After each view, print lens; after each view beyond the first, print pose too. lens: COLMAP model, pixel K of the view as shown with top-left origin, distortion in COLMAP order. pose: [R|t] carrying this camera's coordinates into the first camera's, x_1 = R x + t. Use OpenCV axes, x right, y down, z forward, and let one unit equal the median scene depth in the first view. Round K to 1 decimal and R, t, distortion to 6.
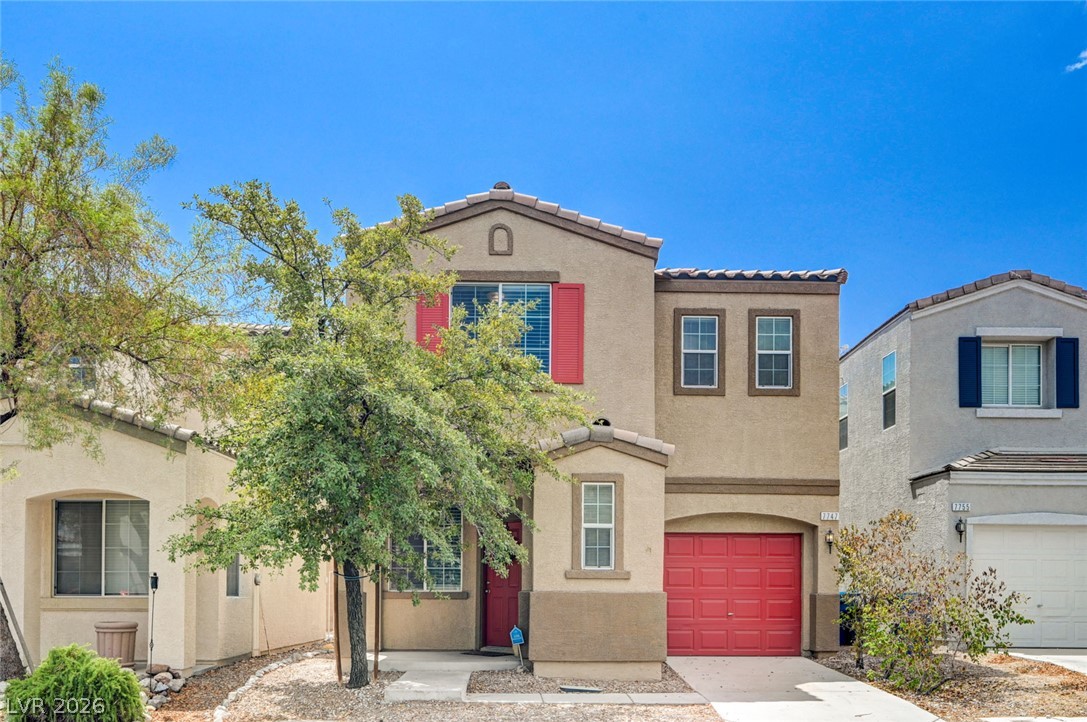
lens RADIAL K [[963.6, 0, 545.2], [0, 963.6, 364.8], [0, 0, 1]] dist [-0.001626, 0.002866]
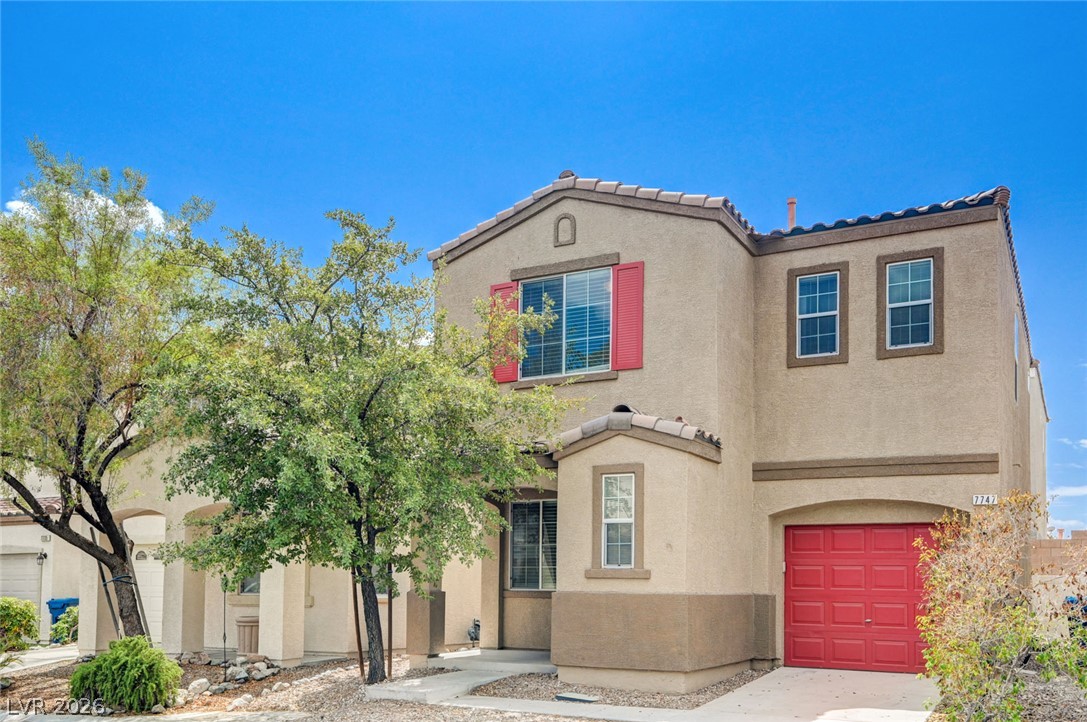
lens RADIAL K [[943.4, 0, 543.5], [0, 943.4, 361.0], [0, 0, 1]] dist [0.038234, 0.000349]
pose [[0.873792, -0.109537, -0.473803, 0.362256], [0.107772, 0.993693, -0.030974, 0.028689], [0.474207, -0.023998, 0.880086, 0.140410]]
